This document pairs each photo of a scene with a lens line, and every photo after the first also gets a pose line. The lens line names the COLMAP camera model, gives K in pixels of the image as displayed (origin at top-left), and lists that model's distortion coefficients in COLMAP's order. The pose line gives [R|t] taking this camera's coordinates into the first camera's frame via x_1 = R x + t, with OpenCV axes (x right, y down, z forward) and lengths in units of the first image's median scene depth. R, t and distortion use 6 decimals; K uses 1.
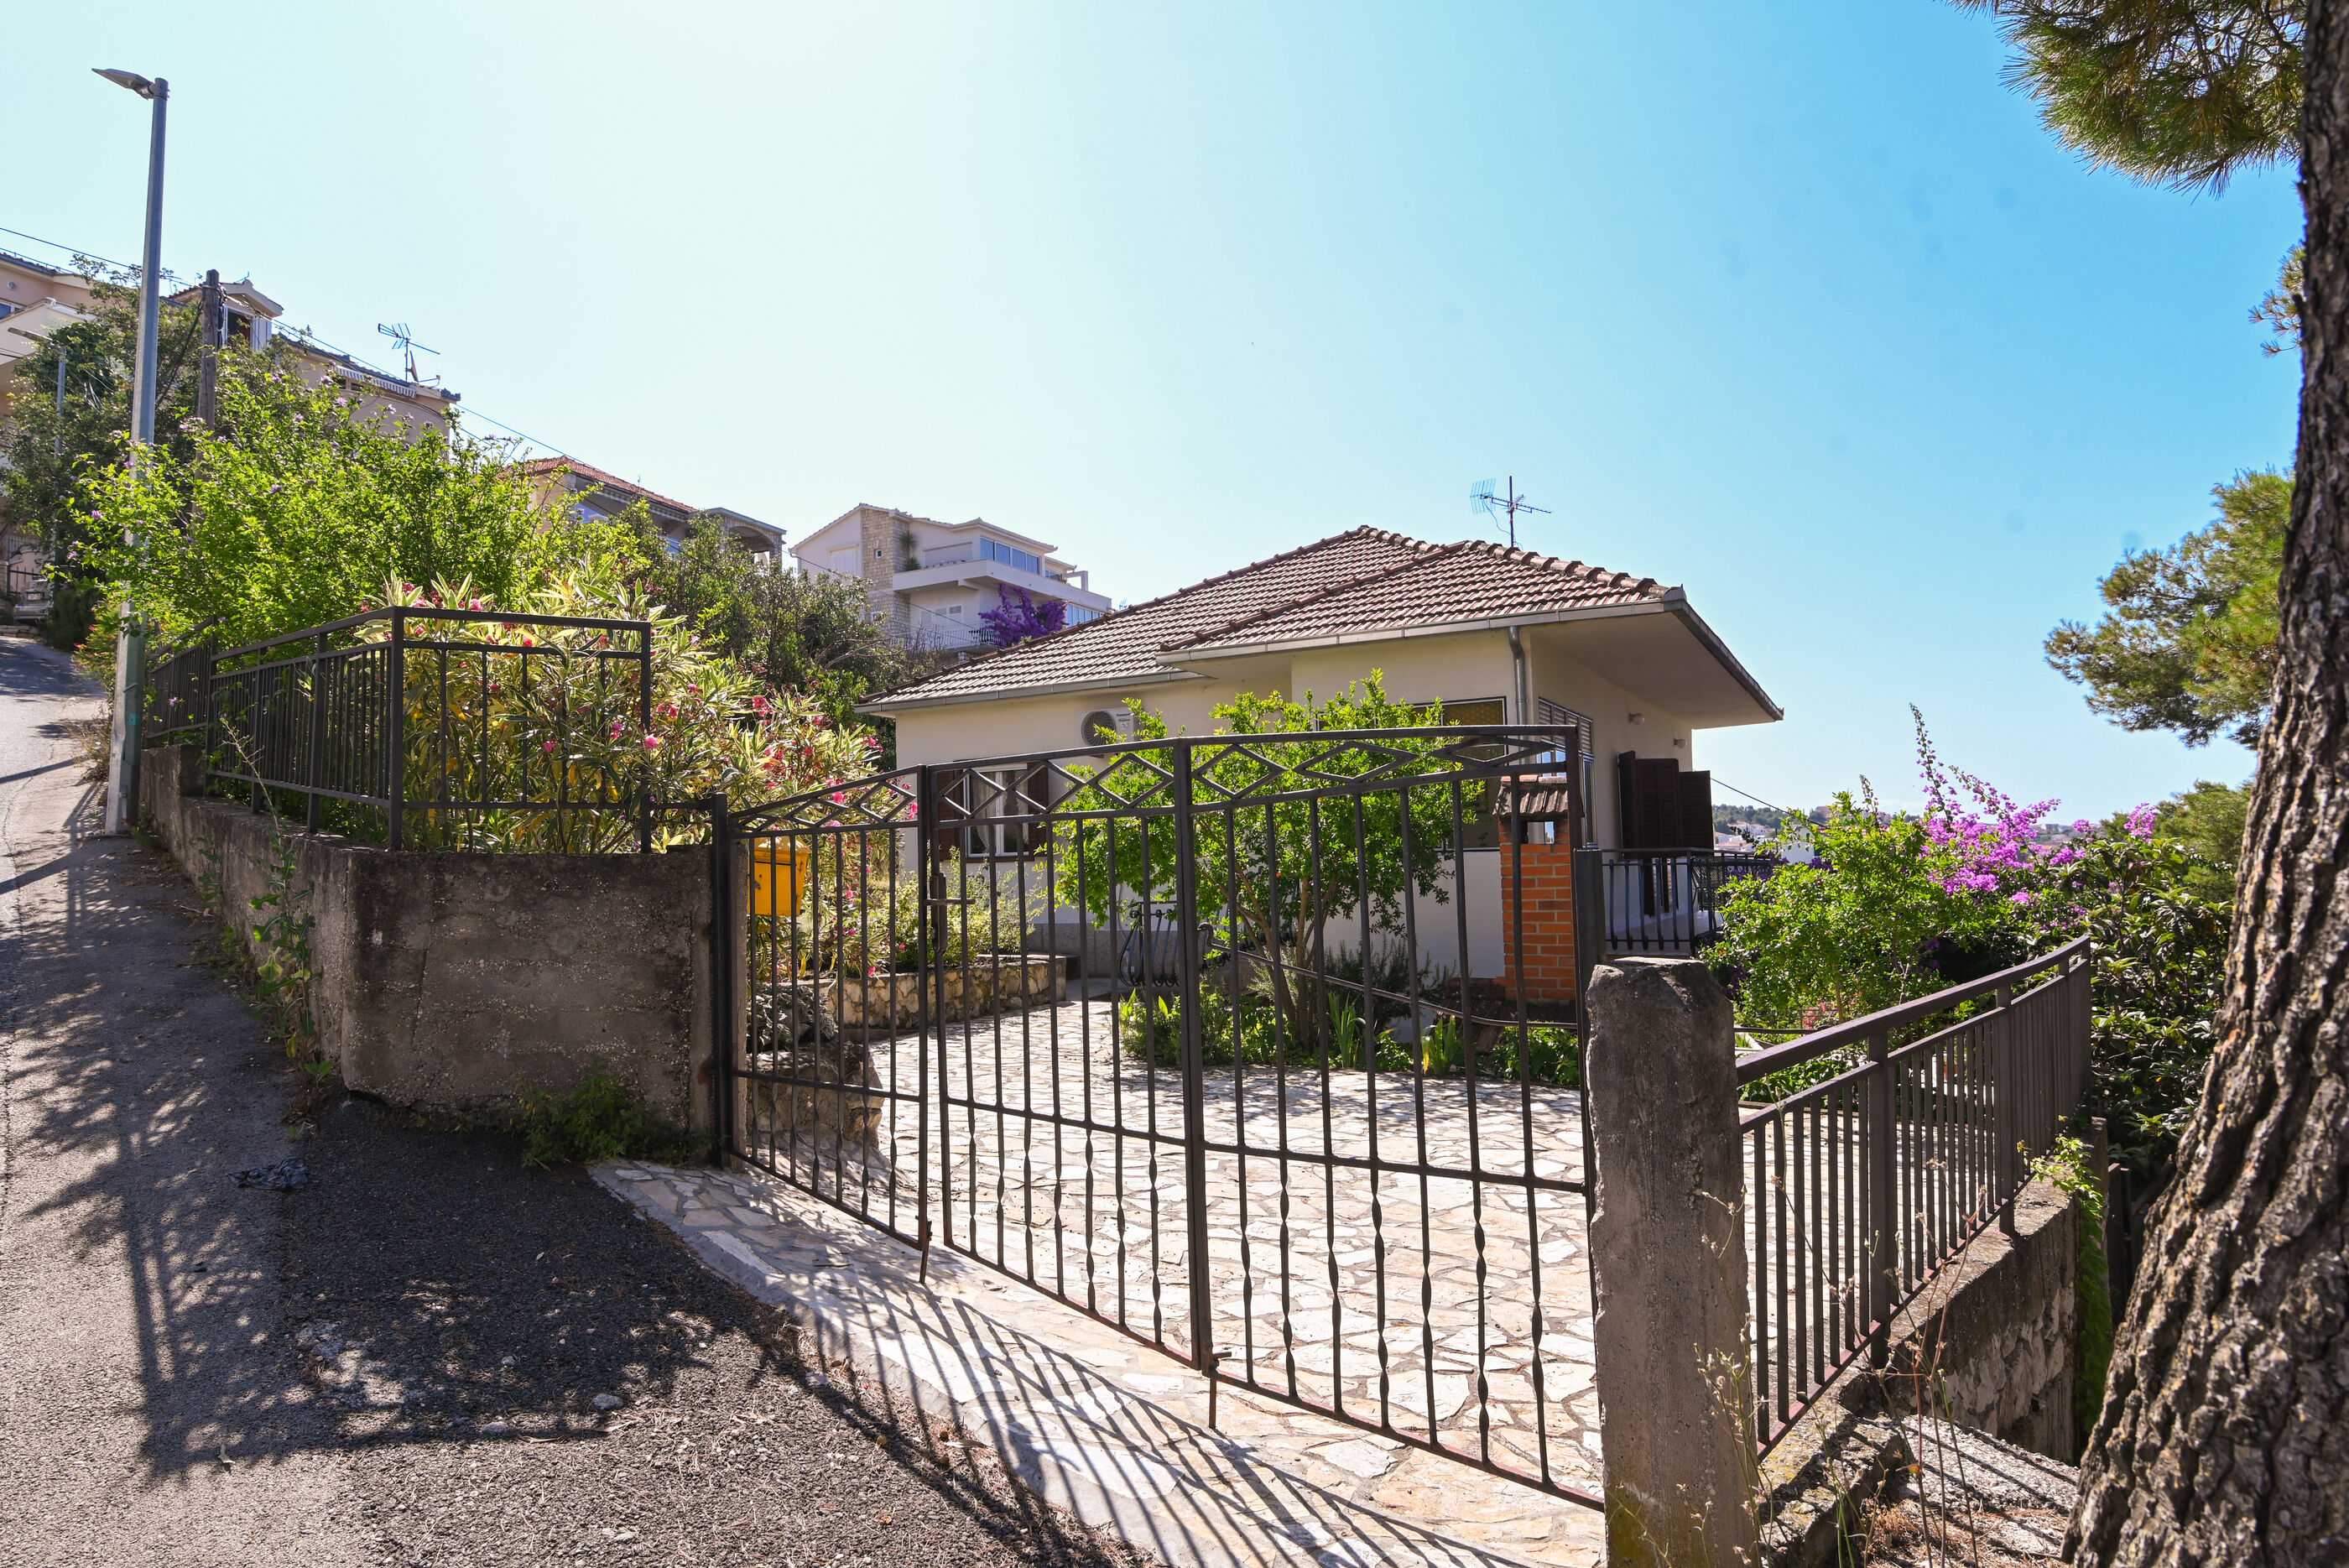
lens RADIAL K [[1340.6, 0, 1174.5], [0, 1340.6, 784.0], [0, 0, 1]] dist [-0.002675, 0.000044]
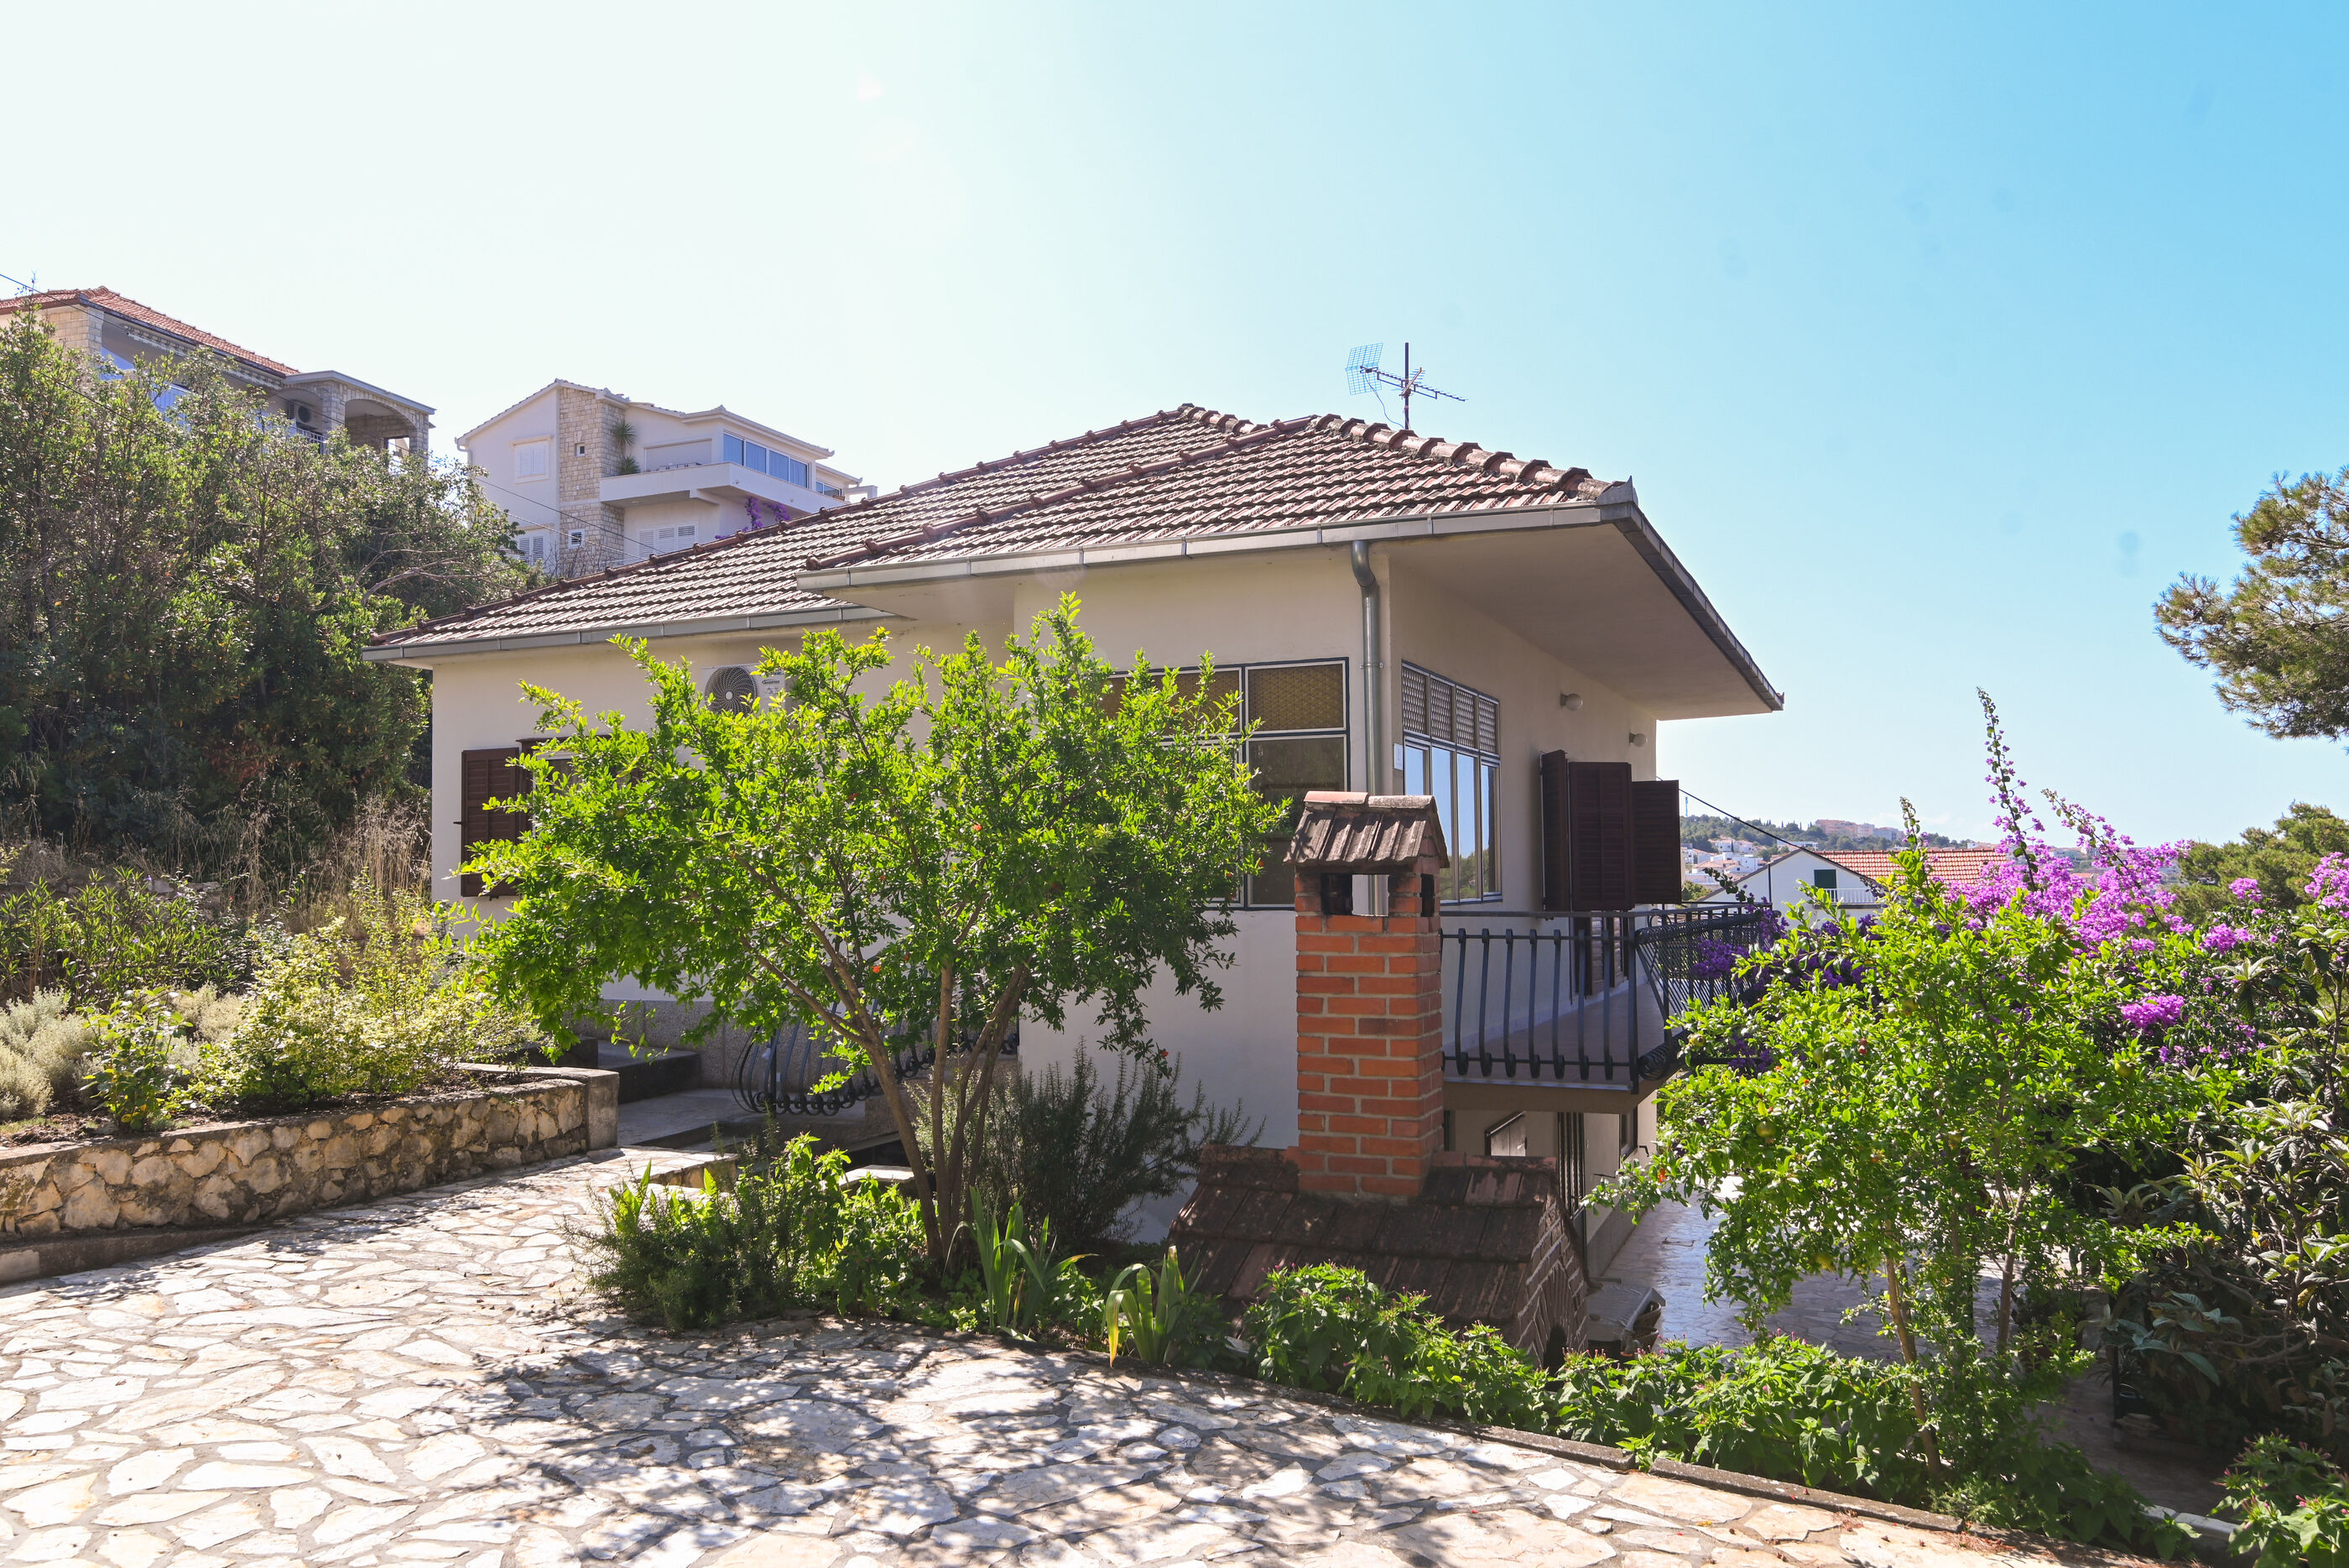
lens RADIAL K [[1680.5, 0, 1174.5], [0, 1680.5, 784.0], [0, 0, 1]] dist [0.005081, 0.002062]
pose [[0.996342, 0.022239, 0.082511, 0.084021], [-0.022705, 0.999731, 0.004715, -0.007520], [-0.082384, -0.006571, 0.996579, 0.191892]]
